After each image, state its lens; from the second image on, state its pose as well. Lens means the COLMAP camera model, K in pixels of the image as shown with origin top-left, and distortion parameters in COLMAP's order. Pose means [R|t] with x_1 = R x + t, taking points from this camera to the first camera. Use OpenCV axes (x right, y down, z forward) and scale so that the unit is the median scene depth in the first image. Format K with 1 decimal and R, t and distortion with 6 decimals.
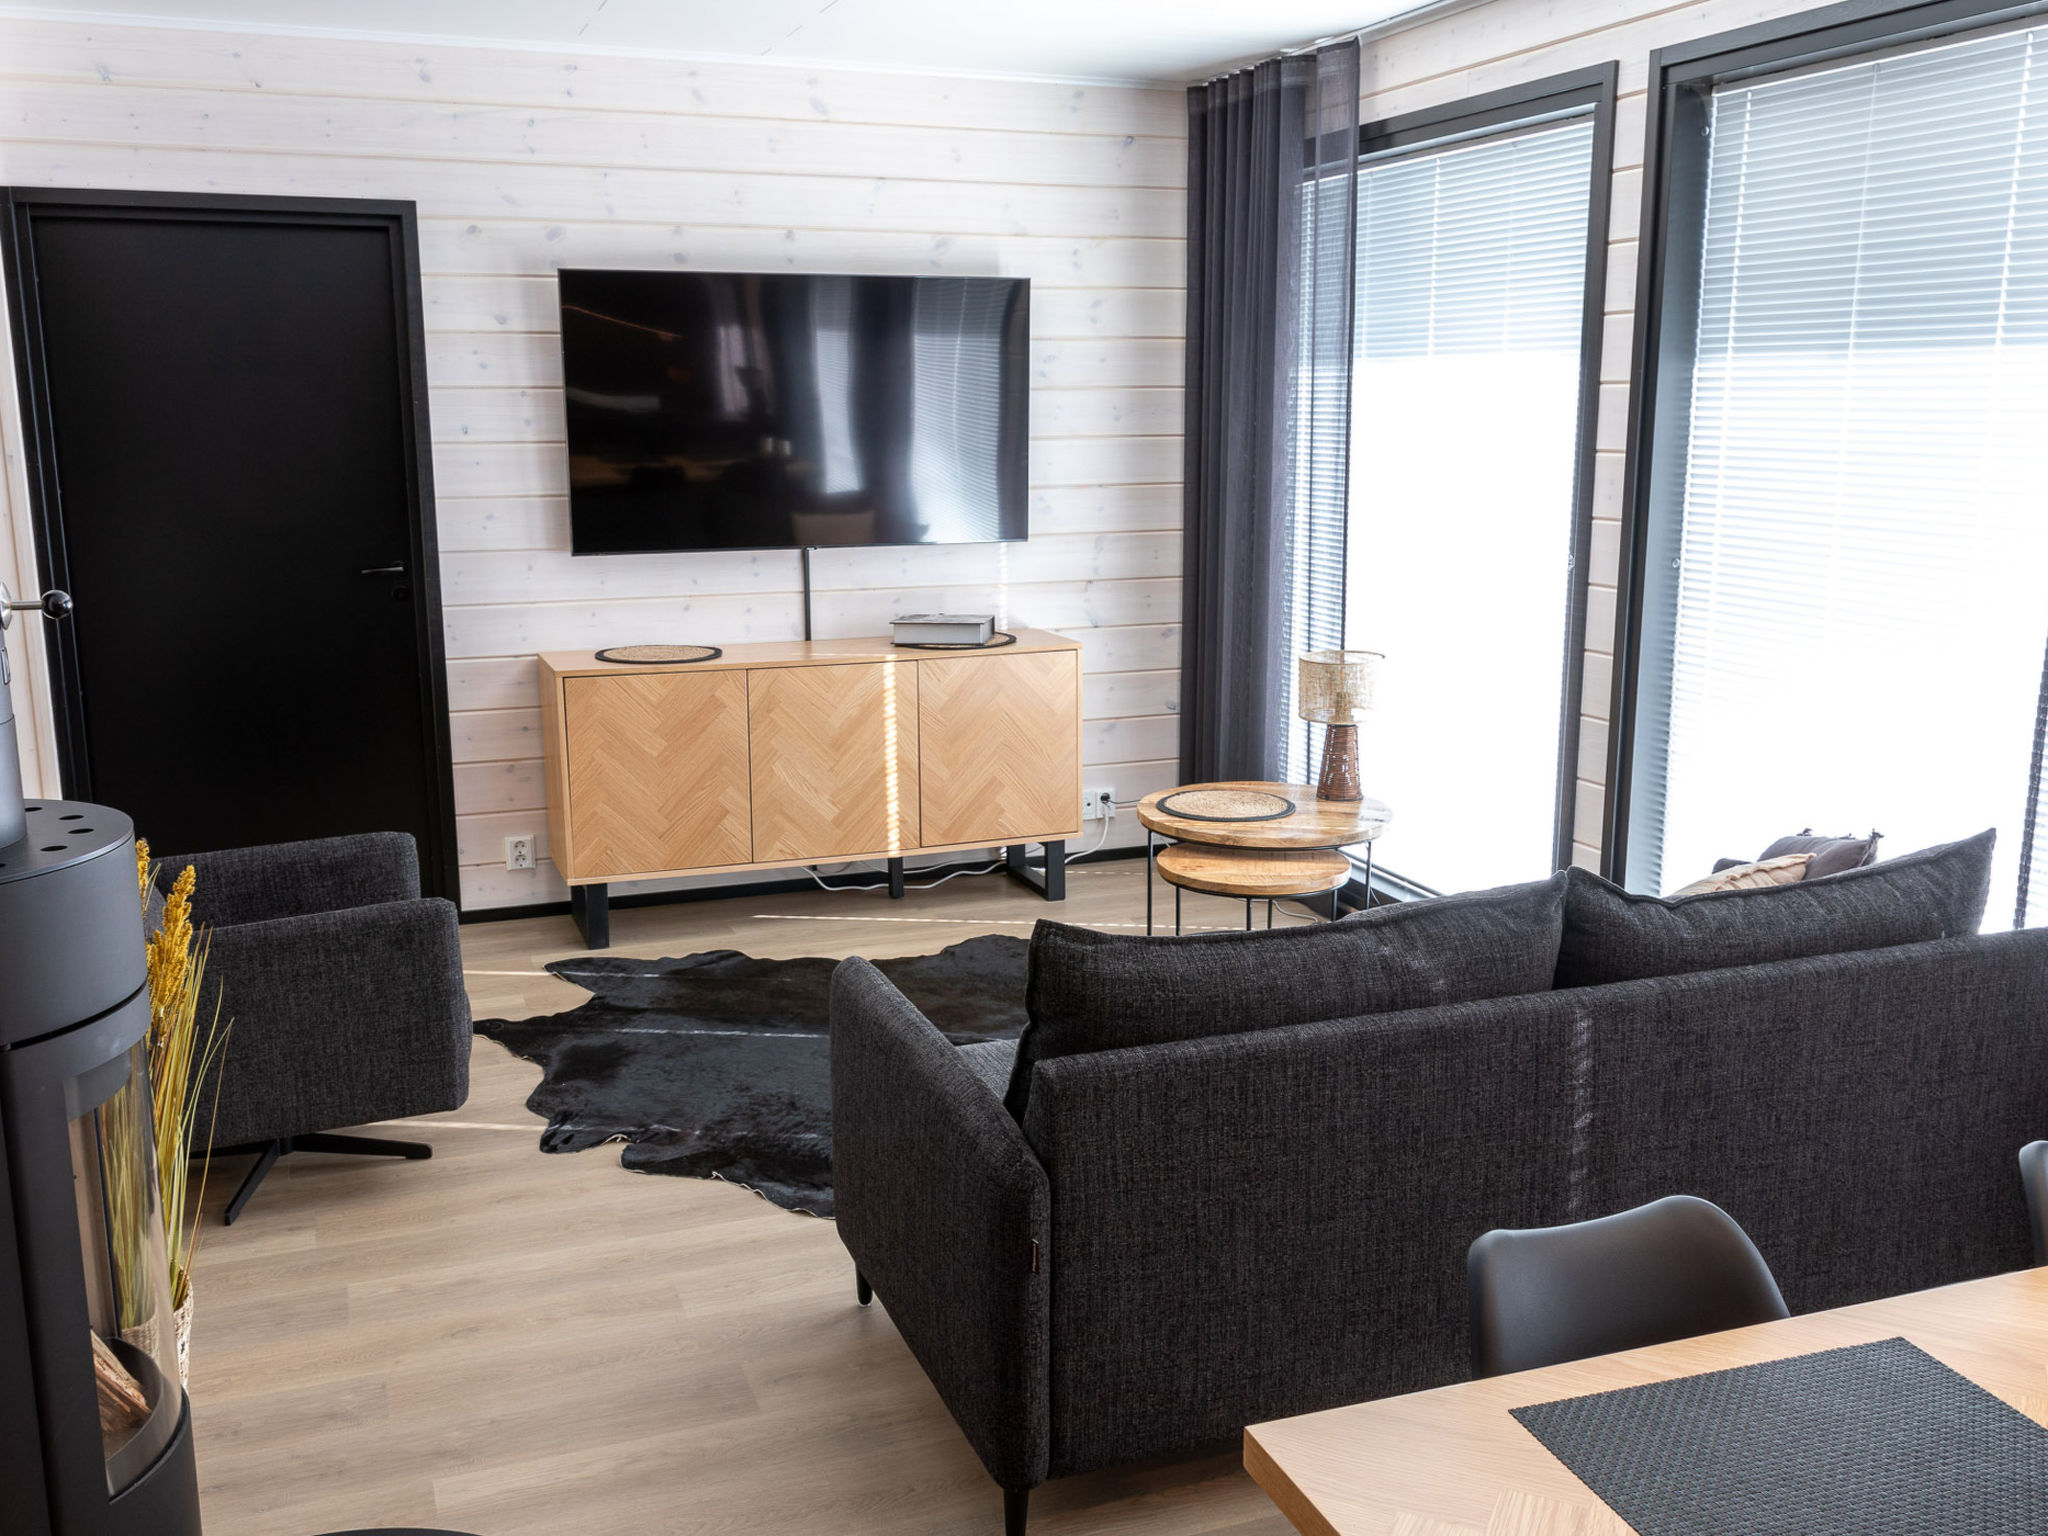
lens RADIAL K [[1888.3, 0, 1024.0], [0, 1888.3, 768.0], [0, 0, 1]] dist [0.007300, -0.006363]
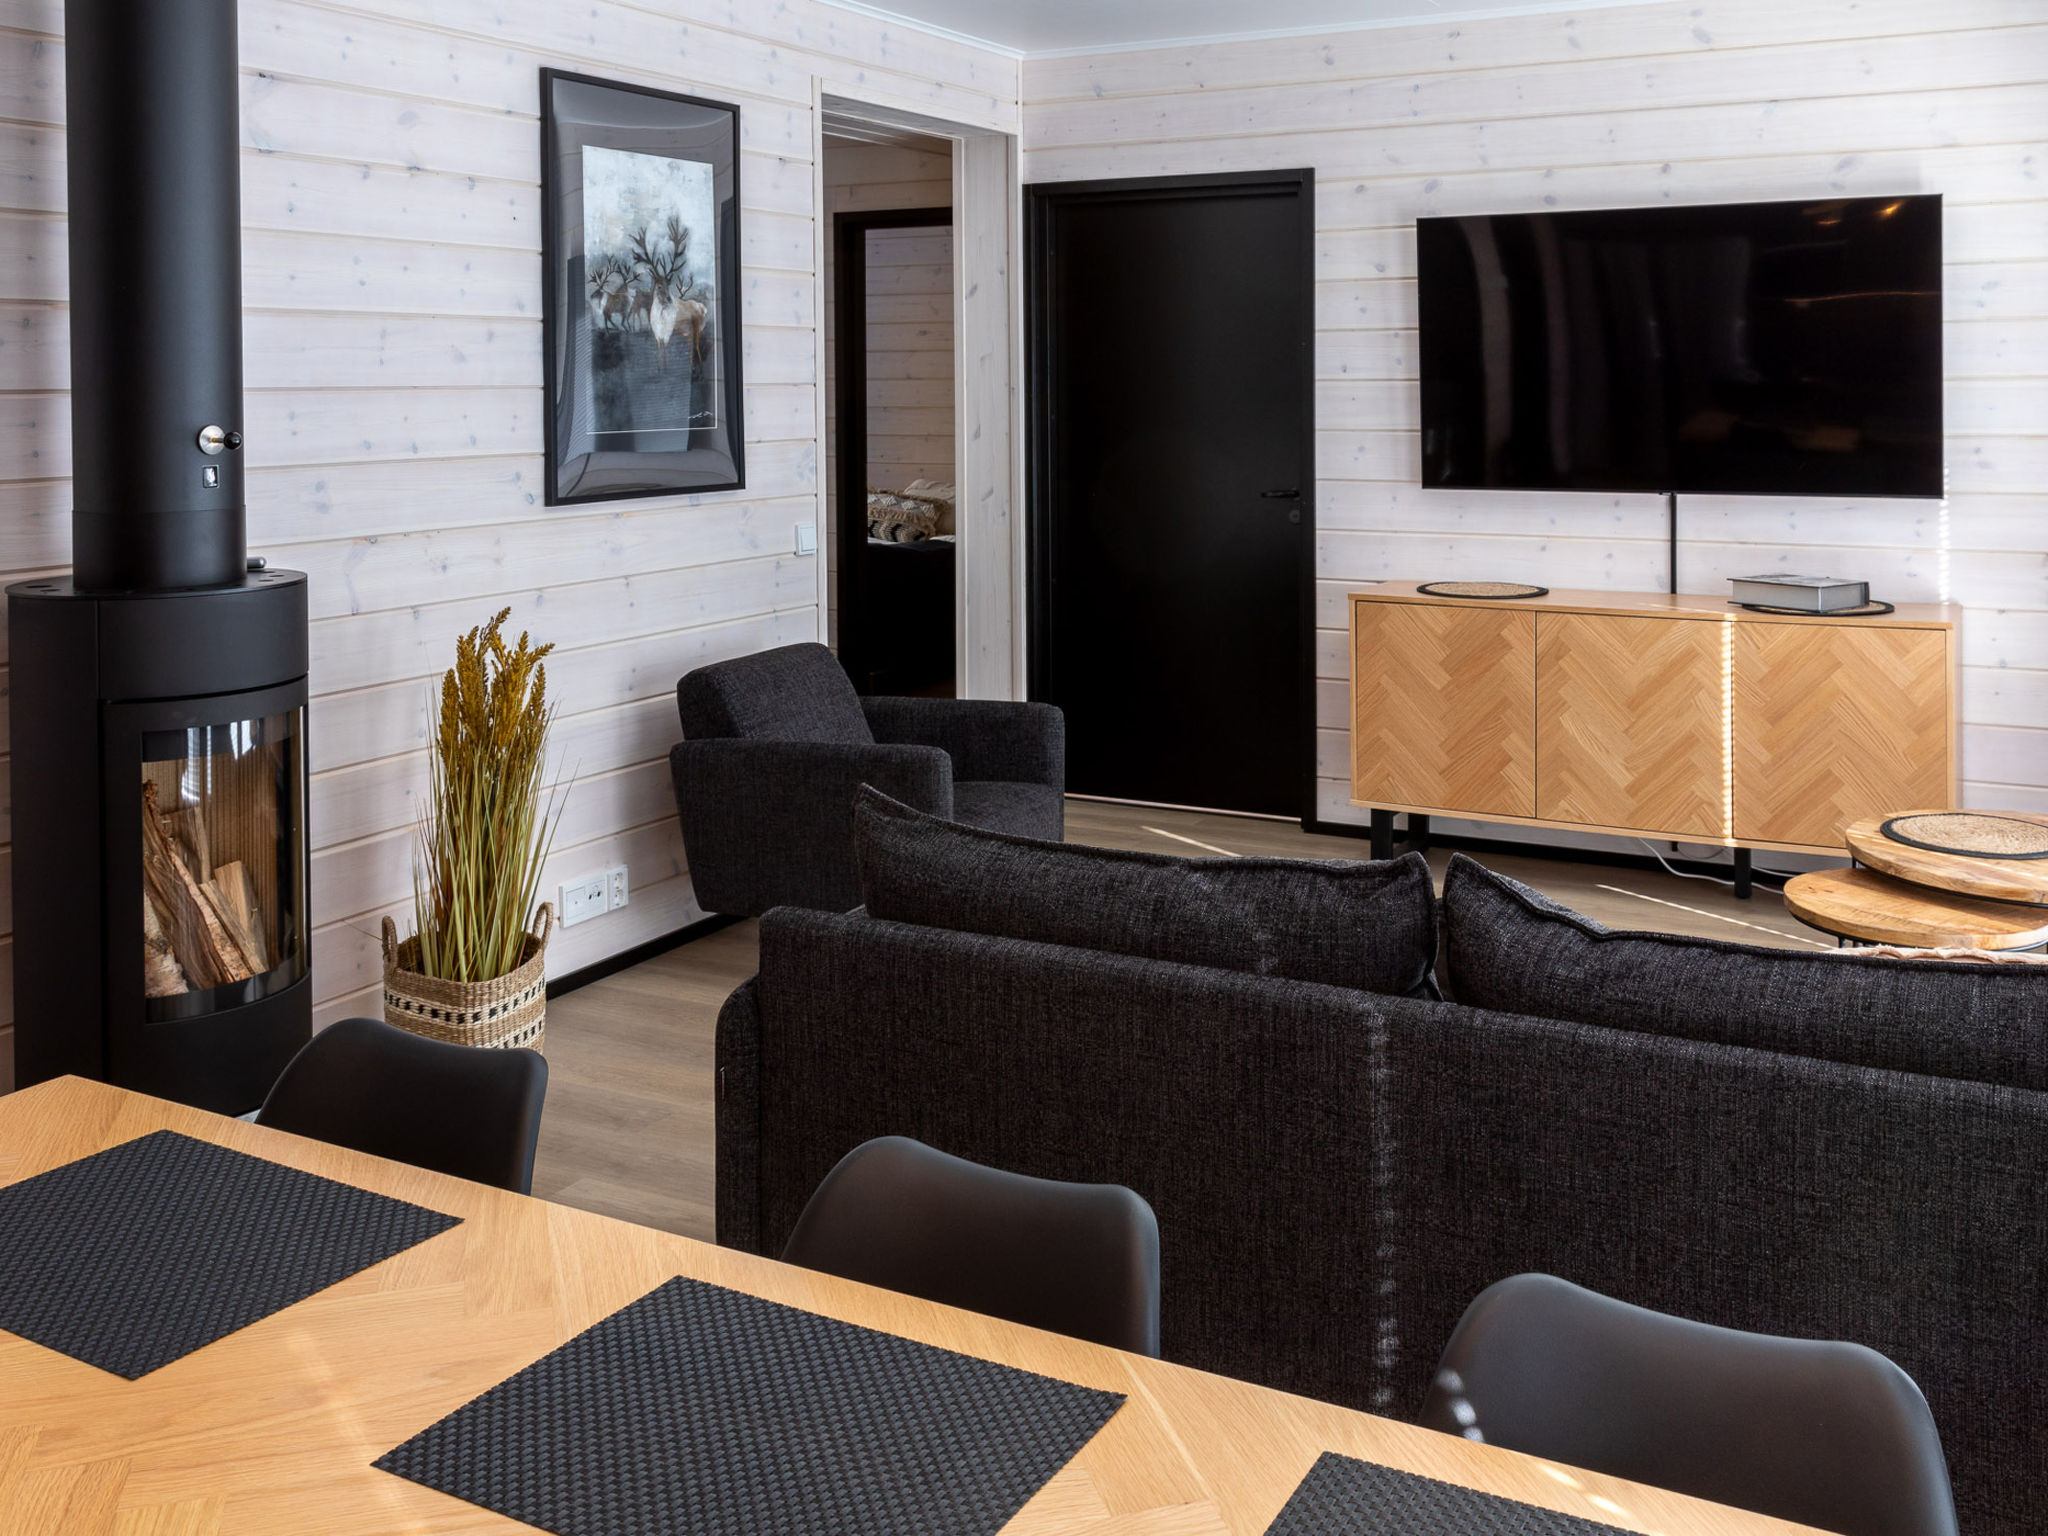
lens RADIAL K [[1925.6, 0, 1026.4], [0, 1925.6, 388.2], [0, 0, 1]] dist [0.006027, 0.004282]
pose [[0.659926, 0.003105, -0.751324, 0.411694], [-0.140730, 0.982804, -0.119549, -0.010071], [0.738033, 0.184627, 0.649015, 0.150343]]
